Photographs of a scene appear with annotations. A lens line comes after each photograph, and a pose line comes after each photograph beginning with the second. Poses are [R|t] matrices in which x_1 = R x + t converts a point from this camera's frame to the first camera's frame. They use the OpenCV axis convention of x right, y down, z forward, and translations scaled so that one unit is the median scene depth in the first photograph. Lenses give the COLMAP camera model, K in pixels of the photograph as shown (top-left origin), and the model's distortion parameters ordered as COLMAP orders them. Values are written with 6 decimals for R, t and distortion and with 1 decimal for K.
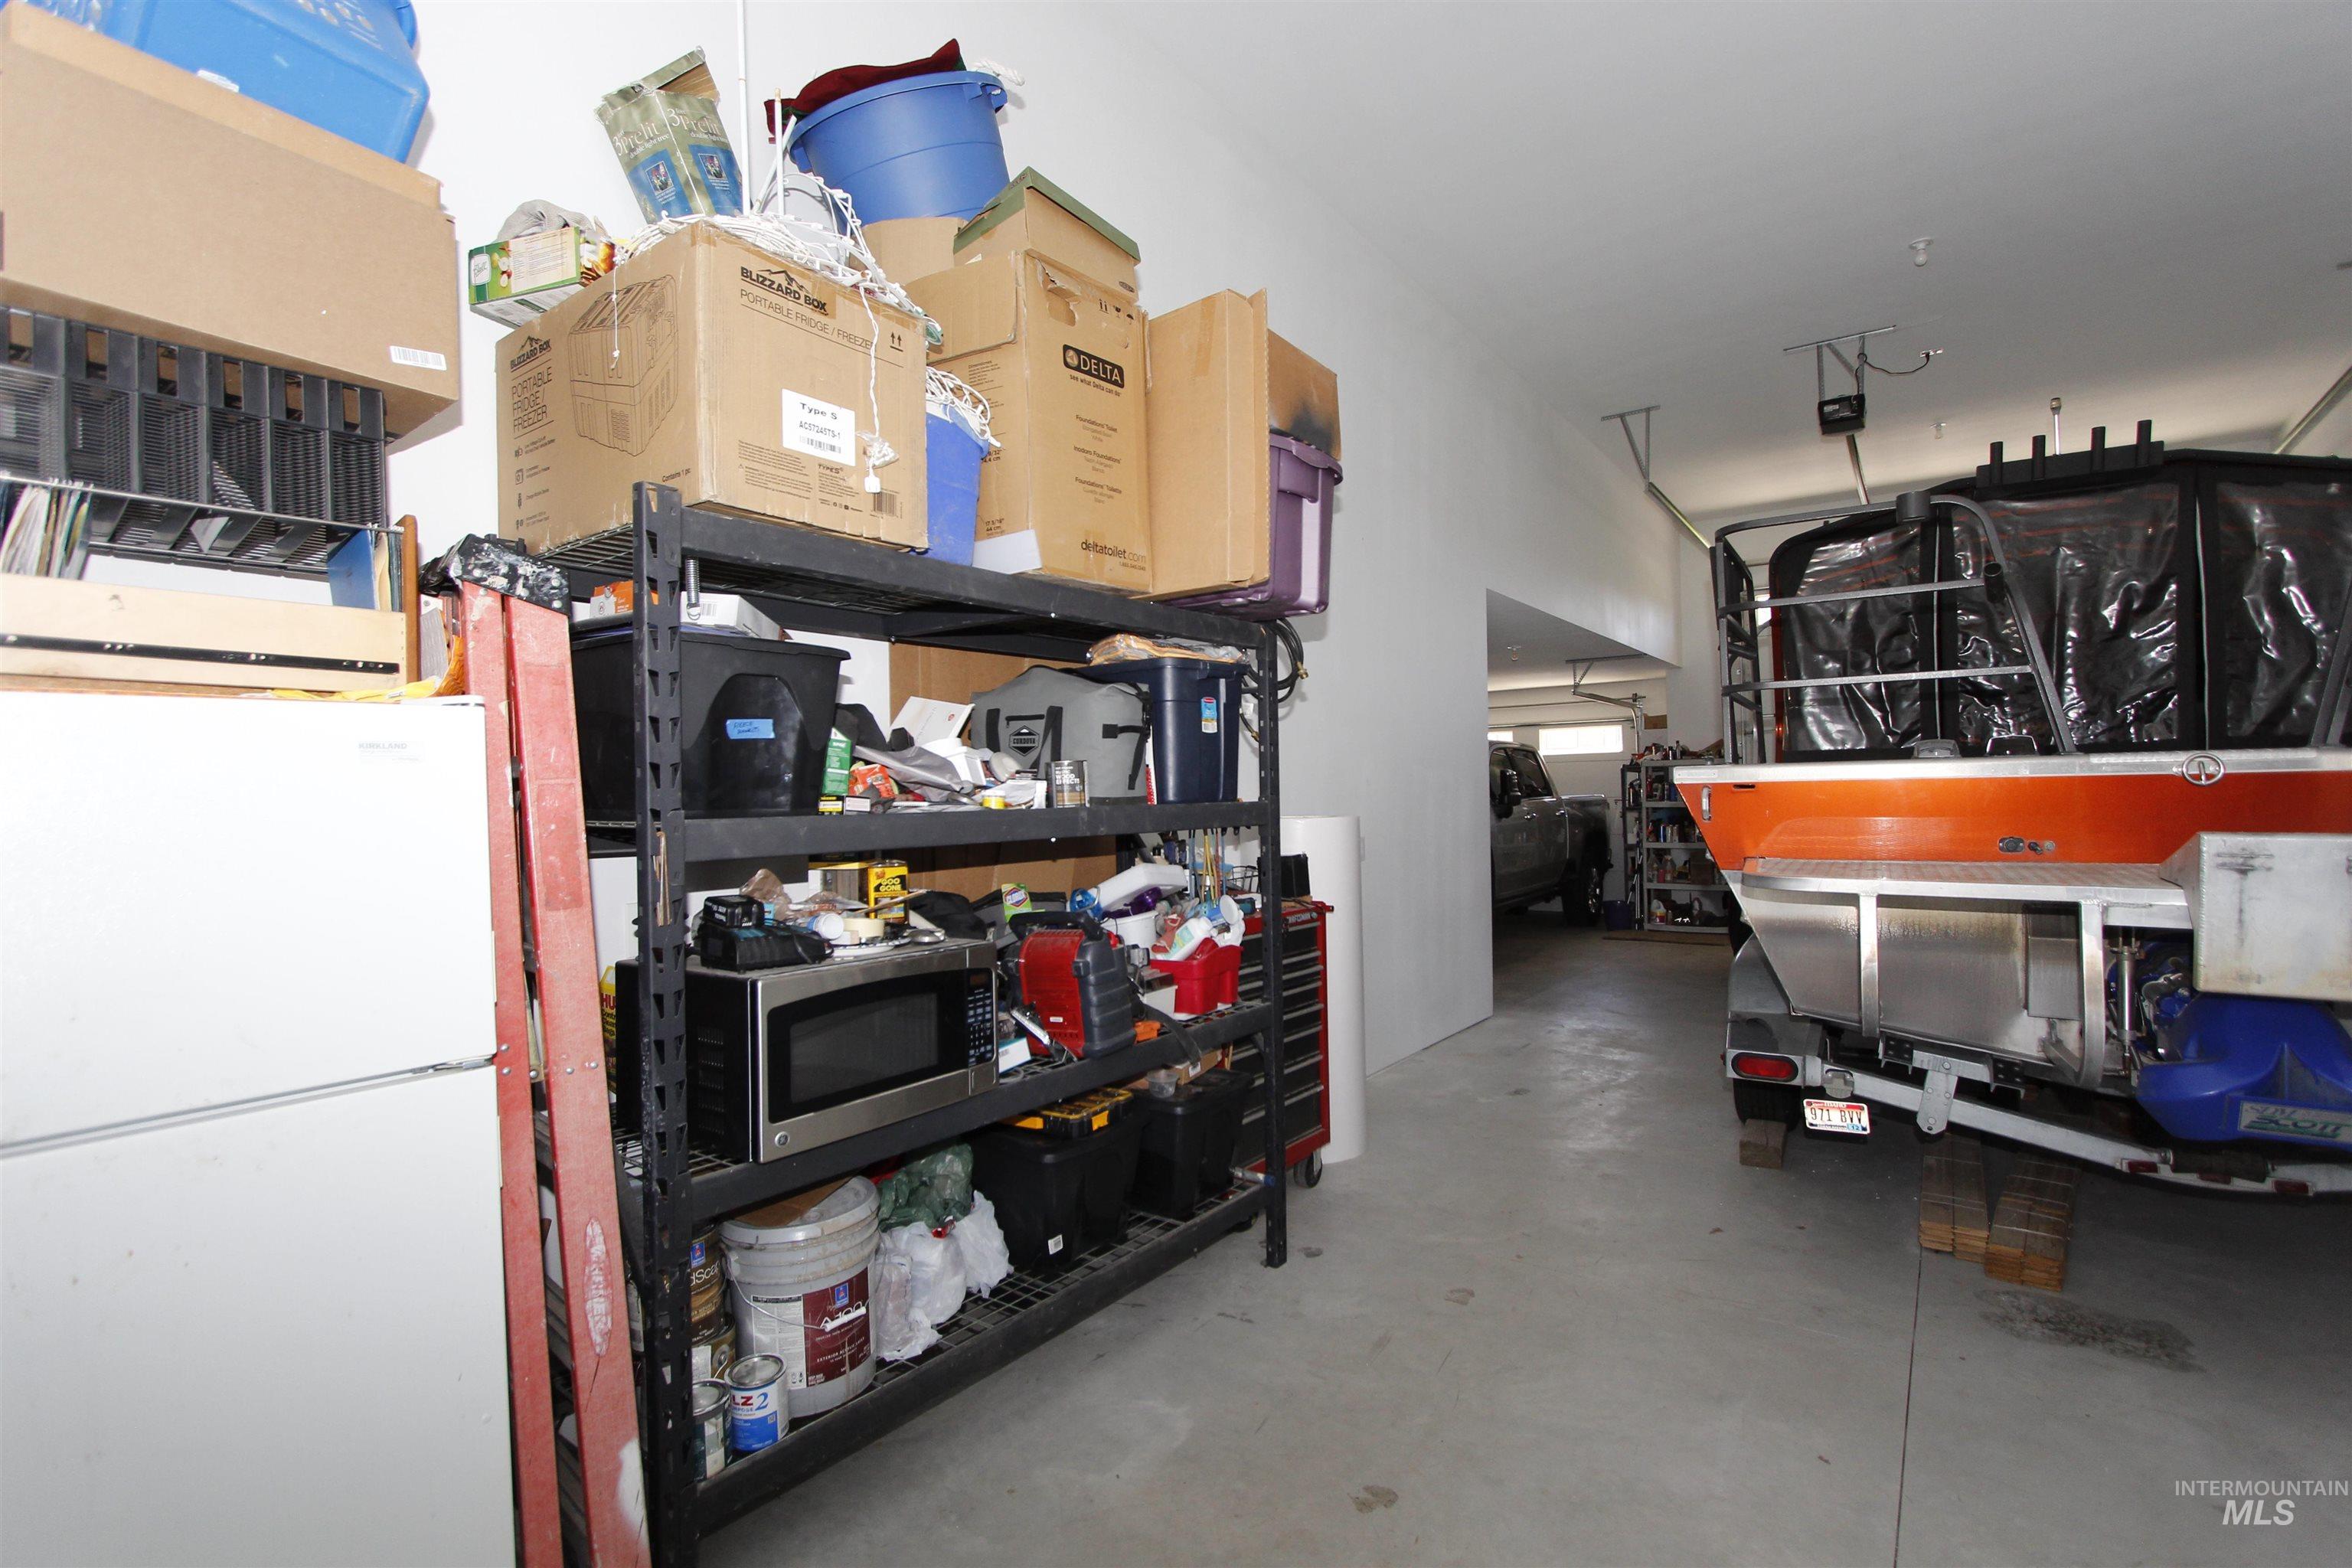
lens RADIAL K [[1090.5, 0, 1178.8], [0, 1090.5, 796.1], [0, 0, 1]] dist [-0.018190, 0.002506]
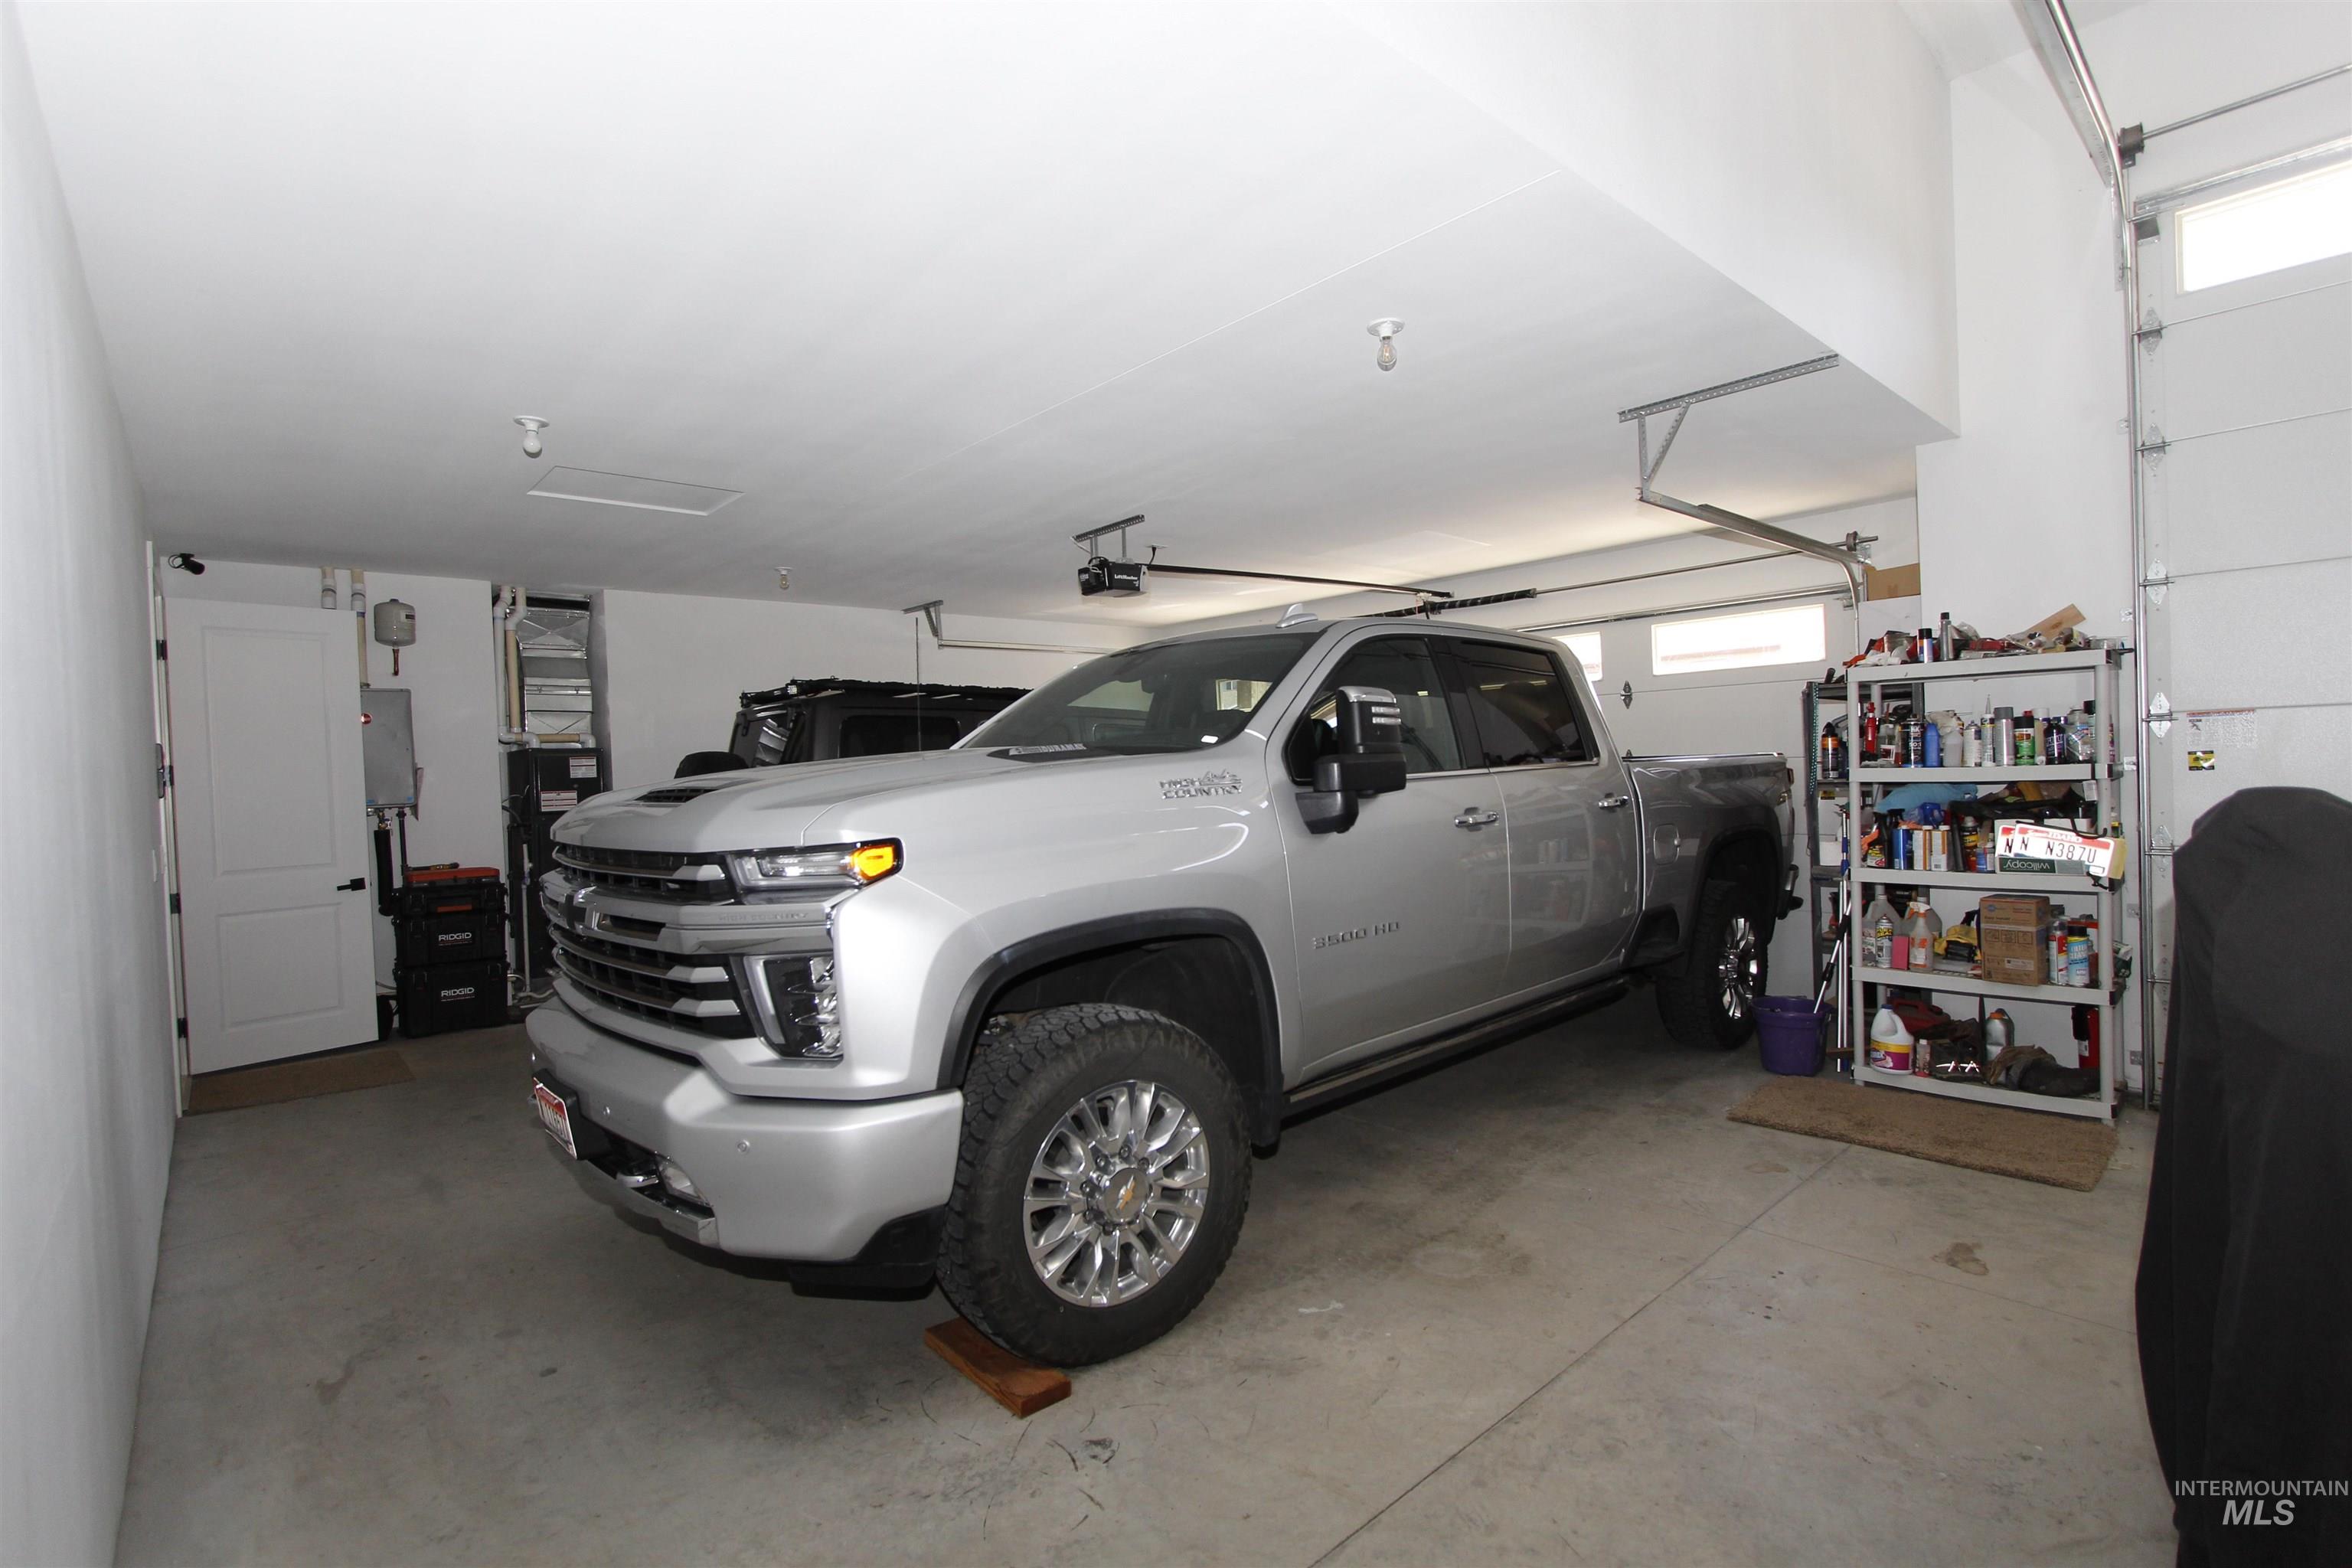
lens RADIAL K [[1090.5, 0, 1165.7], [0, 1090.5, 786.4], [0, 0, 1]] dist [-0.018190, 0.002506]
pose [[0.970778, -0.006937, -0.239880, 1.004611], [0.010274, 0.999867, 0.012663, 0.014778], [0.239760, -0.014757, 0.970720, 1.983630]]
